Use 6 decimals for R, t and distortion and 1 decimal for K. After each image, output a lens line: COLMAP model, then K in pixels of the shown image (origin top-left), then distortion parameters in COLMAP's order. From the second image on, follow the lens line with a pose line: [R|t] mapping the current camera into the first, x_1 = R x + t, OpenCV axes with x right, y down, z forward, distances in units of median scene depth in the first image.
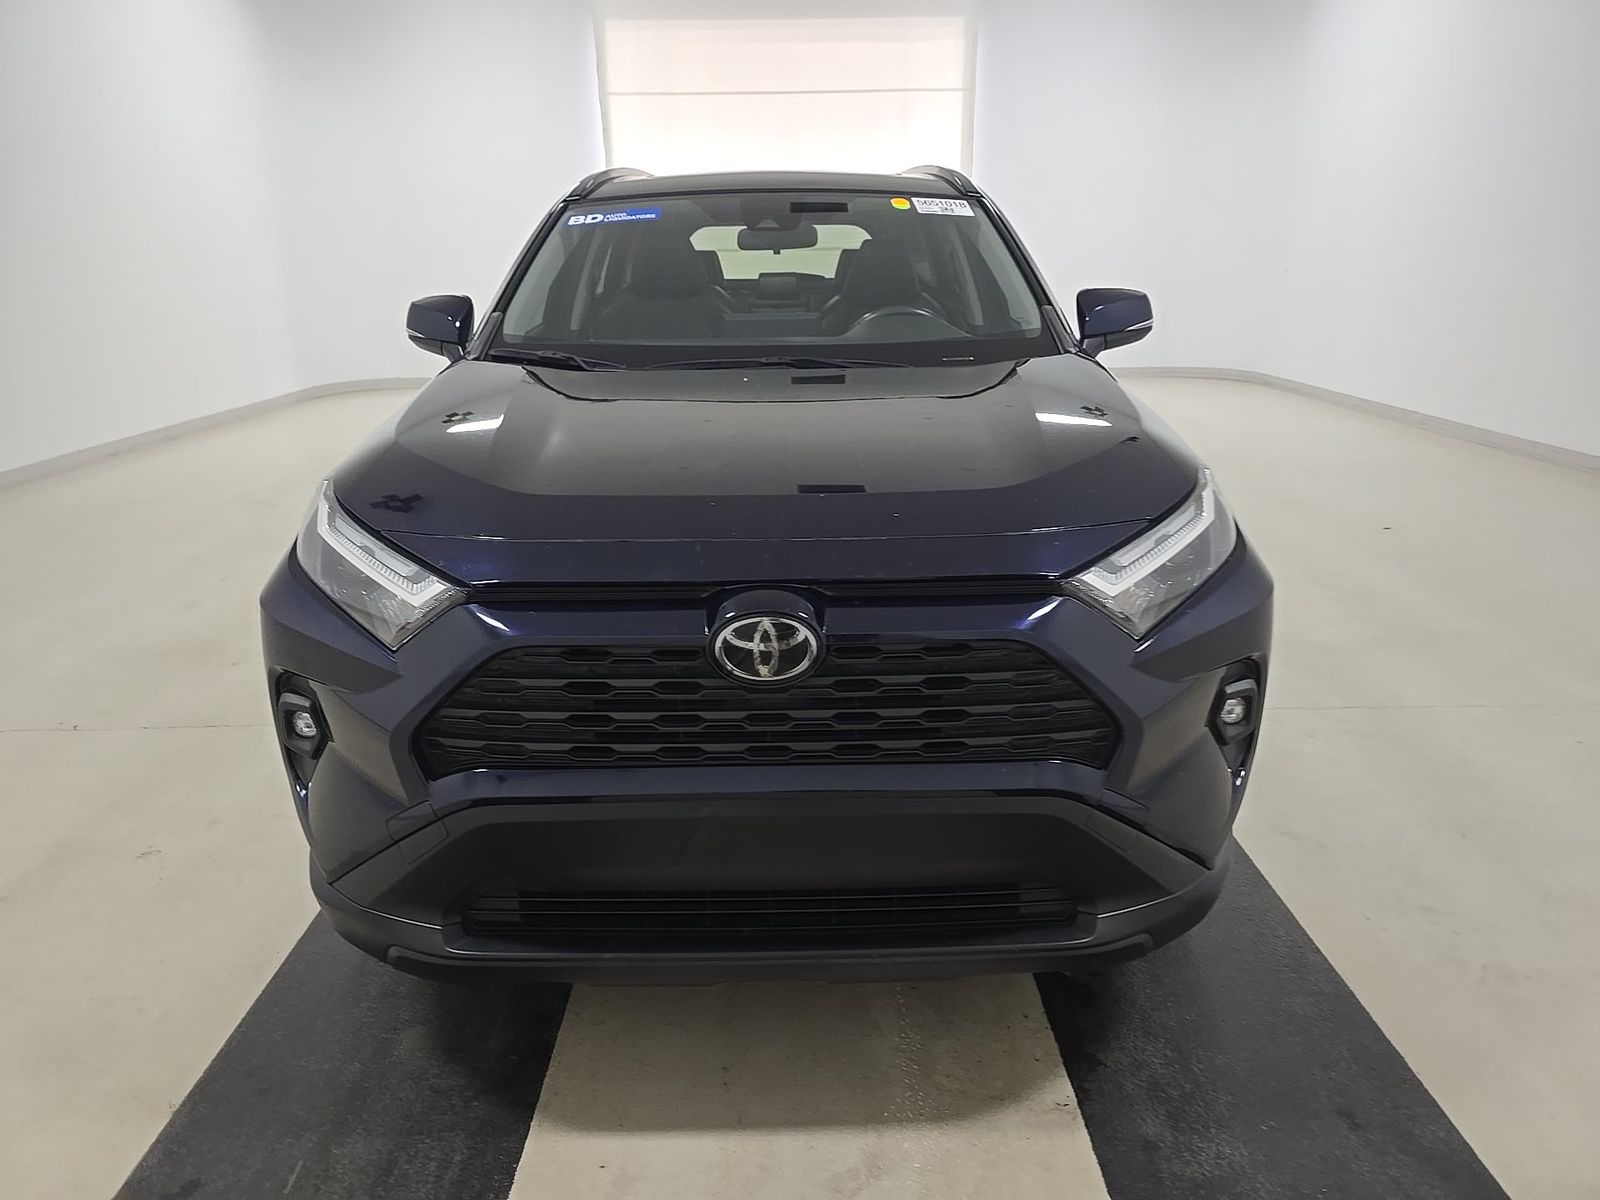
lens RADIAL K [[1093.4, 0, 800.0], [0, 1093.4, 600.0], [0, 0, 1]] dist [0.000004, -0.001110]
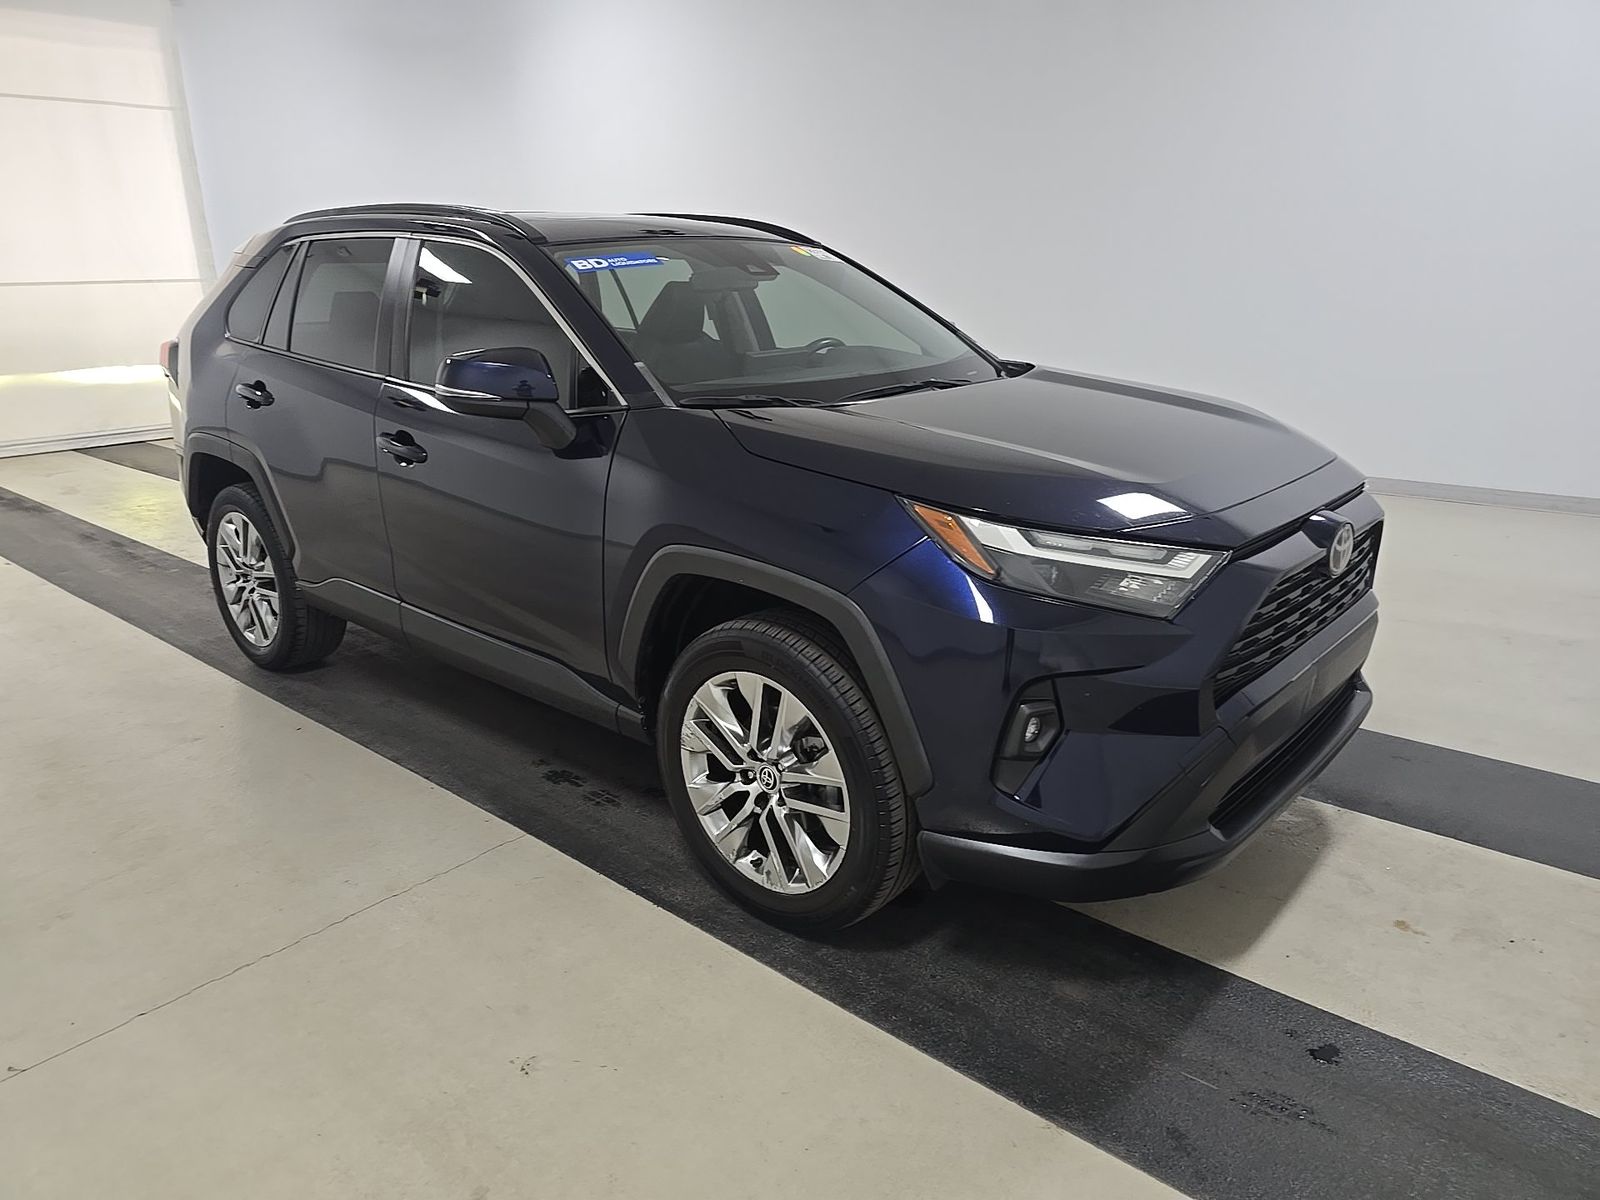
lens RADIAL K [[1093.4, 0, 800.0], [0, 1093.4, 600.0], [0, 0, 1]] dist [0.000004, -0.001110]
pose [[0.674851, -0.221830, 0.703823, -1.261922], [0.239196, 0.968012, 0.075748, -0.141336], [-0.698113, 0.117233, 0.706325, 0.352447]]
